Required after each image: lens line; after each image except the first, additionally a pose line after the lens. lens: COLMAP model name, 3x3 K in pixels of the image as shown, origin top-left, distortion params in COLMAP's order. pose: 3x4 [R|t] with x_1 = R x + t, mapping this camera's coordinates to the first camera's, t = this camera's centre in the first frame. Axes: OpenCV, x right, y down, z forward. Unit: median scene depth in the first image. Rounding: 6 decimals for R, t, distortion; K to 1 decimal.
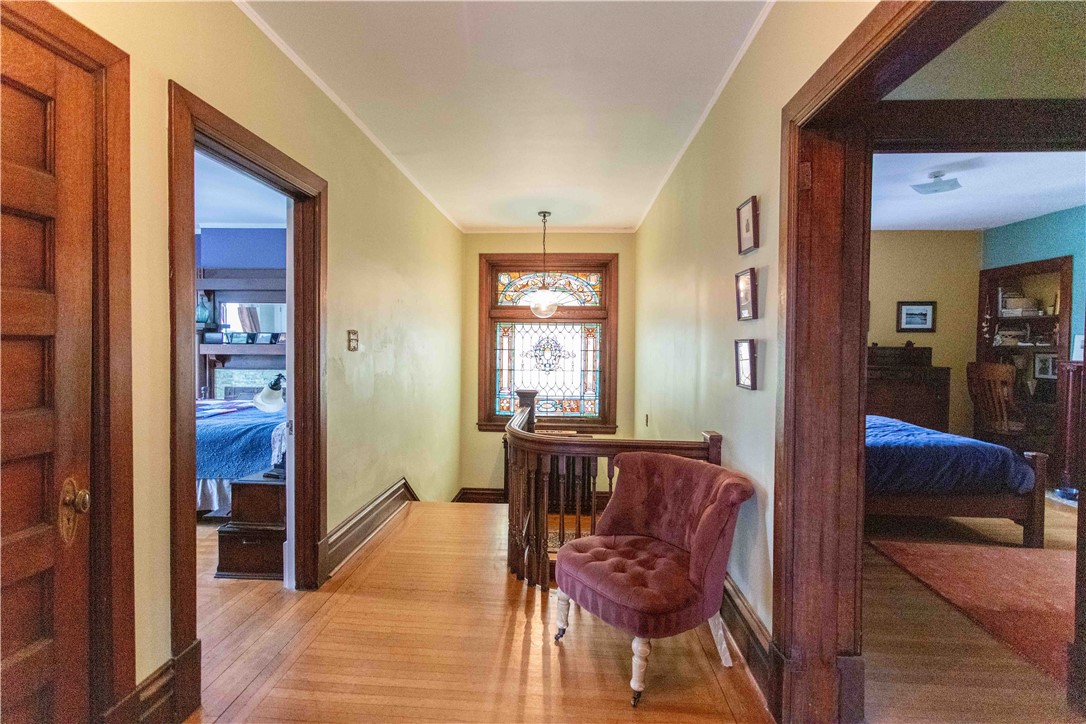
lens RADIAL K [[512.4, 0, 538.5], [0, 512.4, 360.1], [0, 0, 1]] dist [-0.000091, 0.001472]
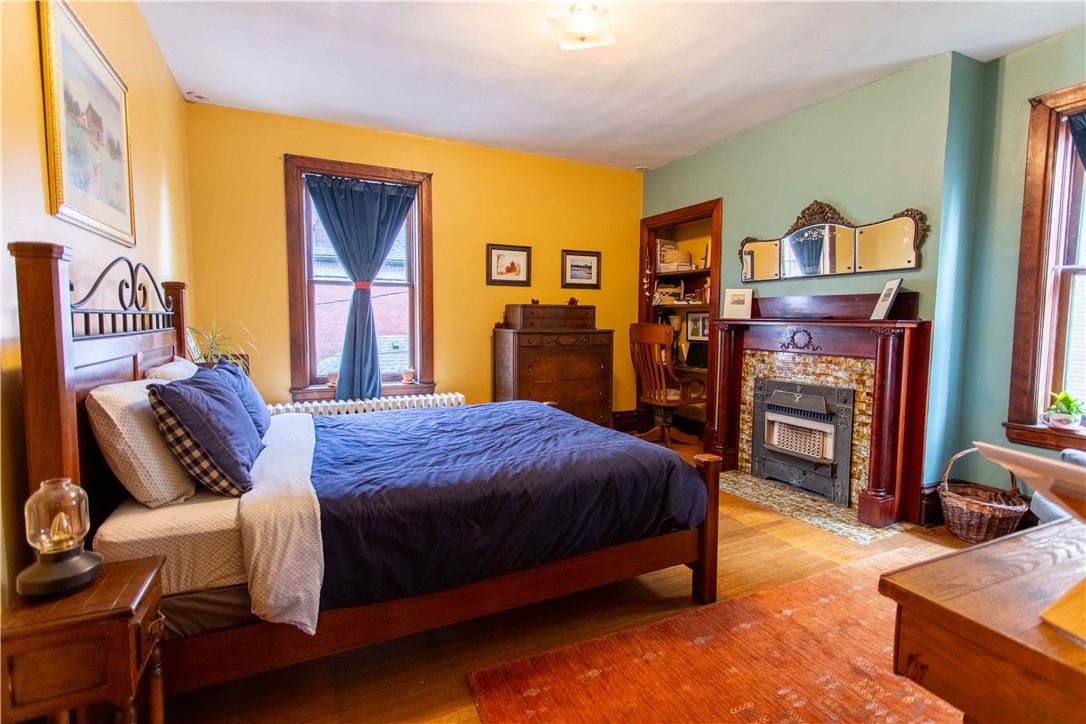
lens RADIAL K [[512.4, 0, 534.4], [0, 512.4, 358.4], [0, 0, 1]] dist [-0.000091, 0.001472]
pose [[0.876743, -0.043283, 0.479007, 0.273927], [0.019919, 0.998356, 0.053752, 0.012174], [-0.480546, -0.037585, 0.876164, 0.313327]]
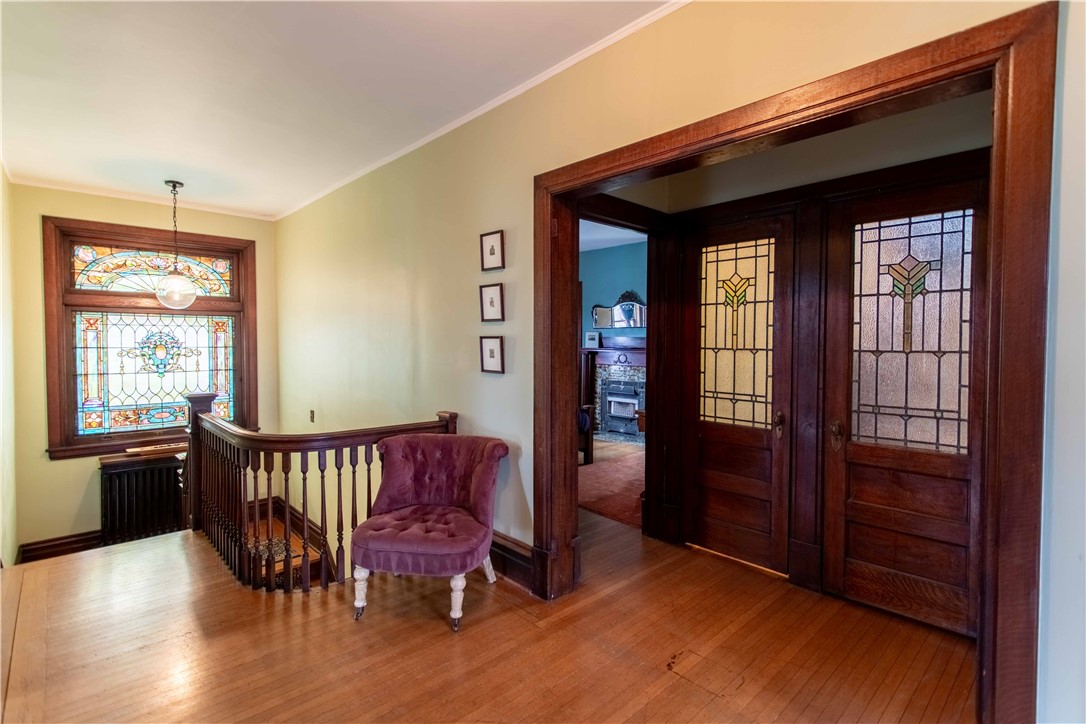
lens RADIAL K [[512.4, 0, 533.6], [0, 512.4, 361.4], [0, 0, 1]] dist [-0.000091, 0.001472]
pose [[0.697200, -0.037235, 0.715909, -0.172959], [0.027293, 0.999305, 0.025395, -0.001959], [-0.716357, 0.001833, 0.697732, -0.000744]]
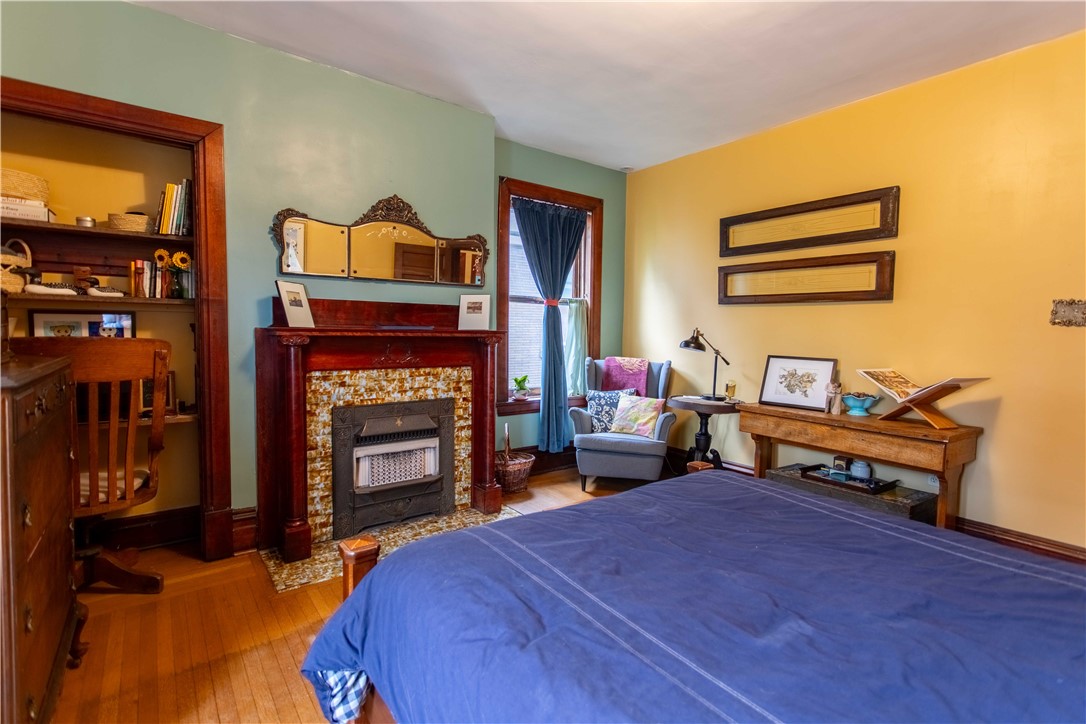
lens RADIAL K [[512.4, 0, 539.2], [0, 512.4, 360.7], [0, 0, 1]] dist [-0.000091, 0.001472]
pose [[-0.647033, -0.064079, 0.759765, 0.345899], [0.005780, 0.996021, 0.088928, -0.008092], [-0.762440, 0.061930, -0.644088, 0.909223]]
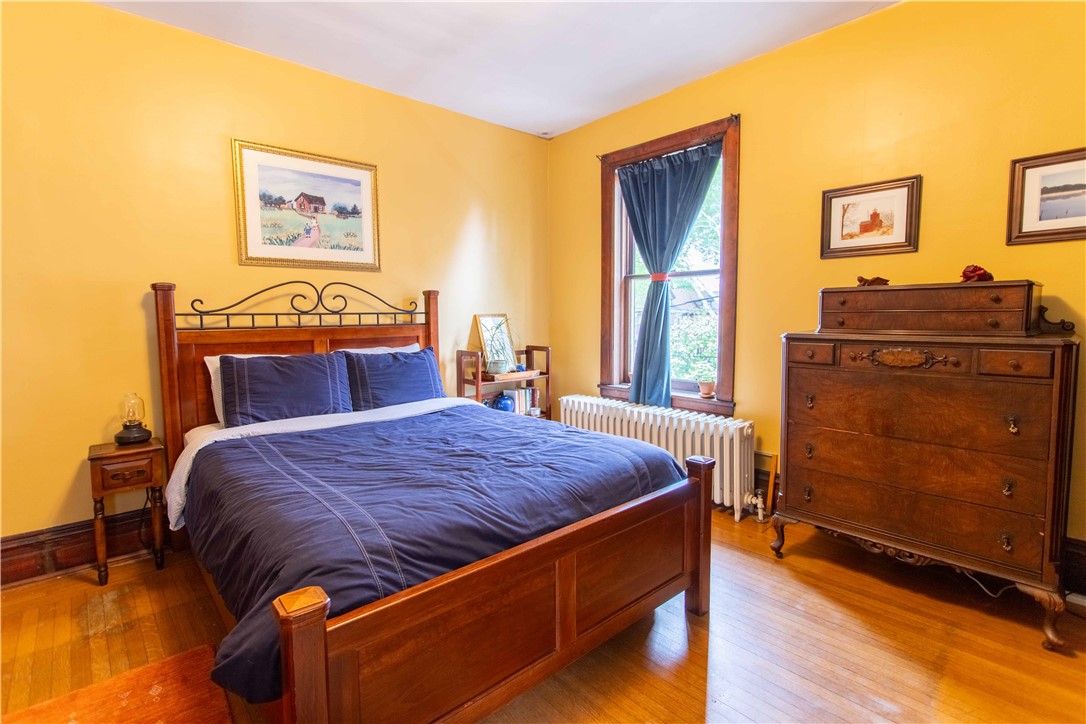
lens RADIAL K [[512.4, 0, 541.2], [0, 512.4, 354.1], [0, 0, 1]] dist [-0.000091, 0.001472]
pose [[0.712208, 0.039250, -0.700871, 0.732397], [-0.008887, 0.998860, 0.046908, 0.010194], [0.701912, -0.027180, 0.711744, 0.503124]]
